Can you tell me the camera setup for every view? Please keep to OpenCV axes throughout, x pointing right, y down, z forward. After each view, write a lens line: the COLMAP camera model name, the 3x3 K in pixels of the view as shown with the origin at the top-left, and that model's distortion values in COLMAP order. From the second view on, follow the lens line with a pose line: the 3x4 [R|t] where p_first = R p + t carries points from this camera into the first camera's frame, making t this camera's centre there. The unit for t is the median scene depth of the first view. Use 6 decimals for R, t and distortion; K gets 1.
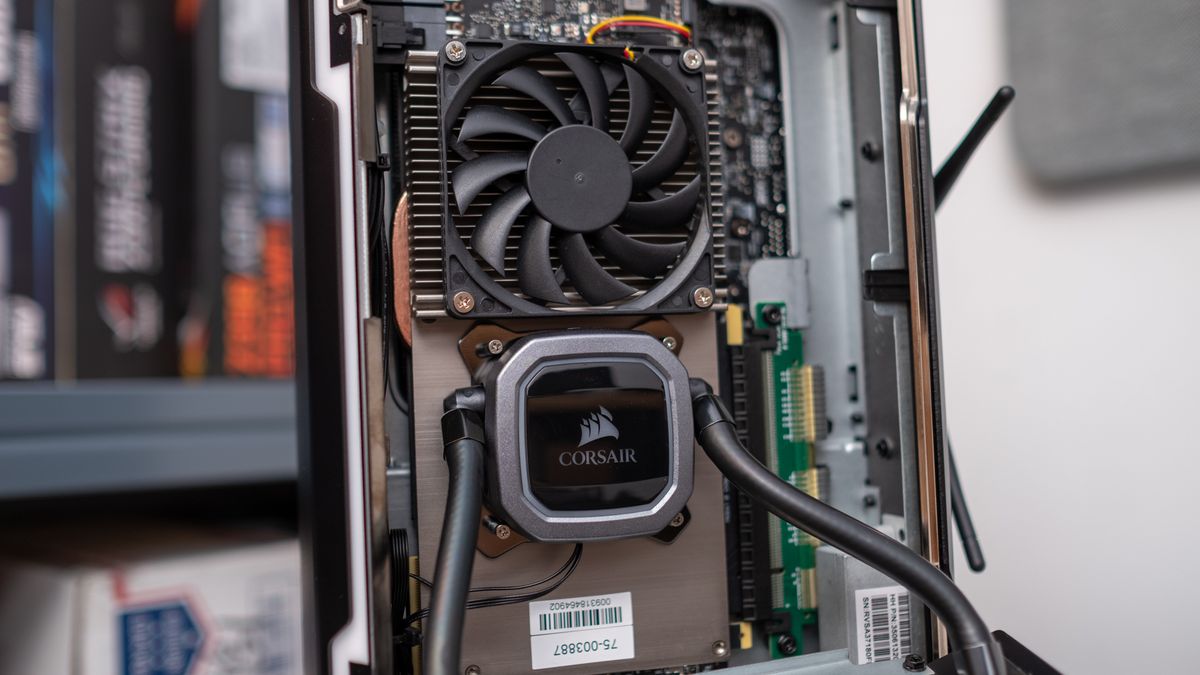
lens RADIAL K [[1218.5, 0, 600.0], [0, 1218.5, 337.5], [0, 0, 1]] dist [-0.046880, 0.004487]
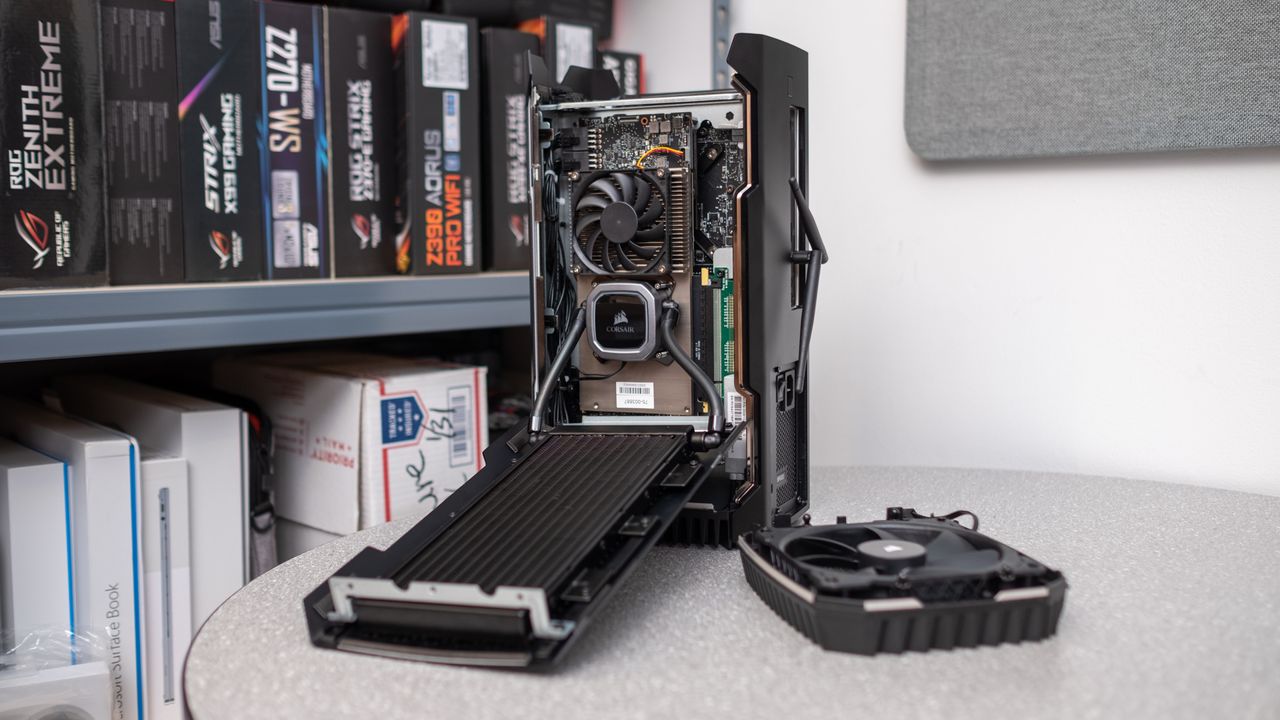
lens RADIAL K [[1299.8, 0, 640.0], [0, 1299.8, 360.0], [0, 0, 1]] dist [-0.046880, 0.004487]
pose [[0.998609, 0.031119, -0.042561, 0.068545], [-0.025184, 0.990732, 0.133477, -0.092443], [0.046320, -0.132219, 0.990138, -0.789582]]
